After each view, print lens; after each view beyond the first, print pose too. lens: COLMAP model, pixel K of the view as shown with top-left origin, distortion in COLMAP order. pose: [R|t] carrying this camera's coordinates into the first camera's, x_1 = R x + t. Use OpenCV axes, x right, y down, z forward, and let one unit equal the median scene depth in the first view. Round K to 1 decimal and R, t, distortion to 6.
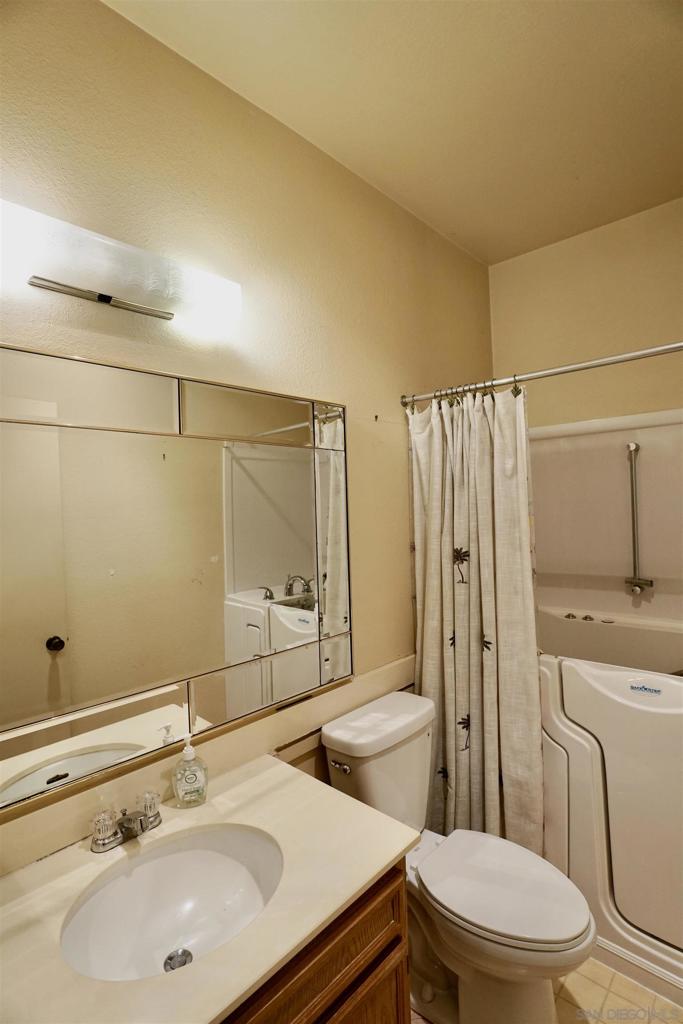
lens RADIAL K [[488.6, 0, 342.6], [0, 488.6, 510.9], [0, 0, 1]] dist [-0.032213, 0.002452]
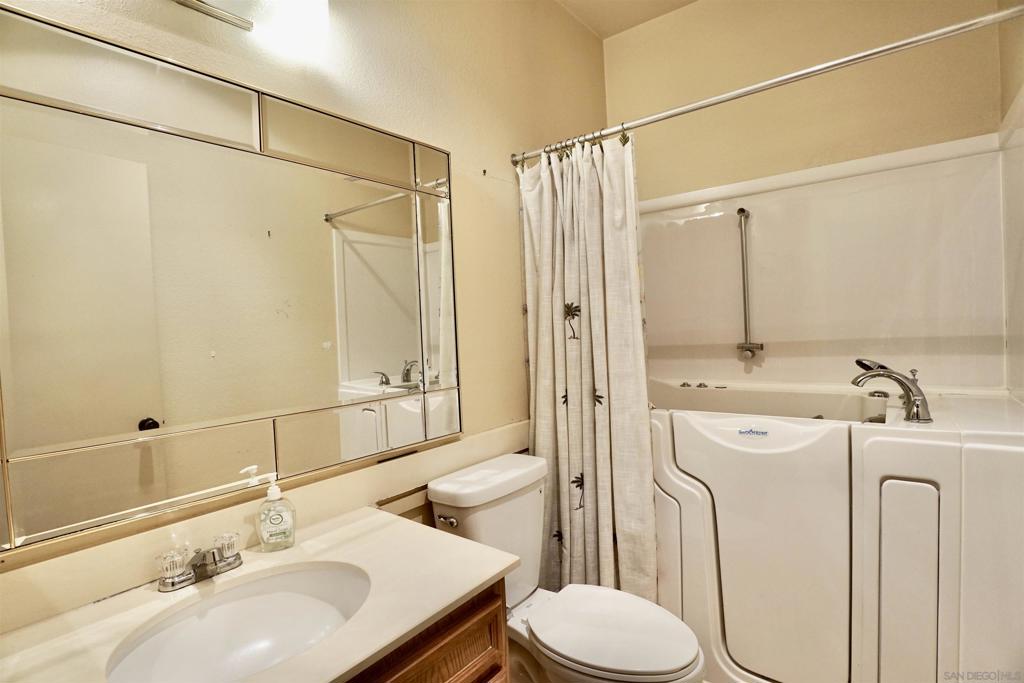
lens RADIAL K [[488.6, 0, 513.2], [0, 488.6, 340.9], [0, 0, 1]] dist [-0.032213, 0.002452]
pose [[0.996844, -0.015023, 0.077948, 0.049755], [0.013708, 0.999755, 0.017383, 0.139168], [-0.078190, -0.016260, 0.996806, 0.031283]]
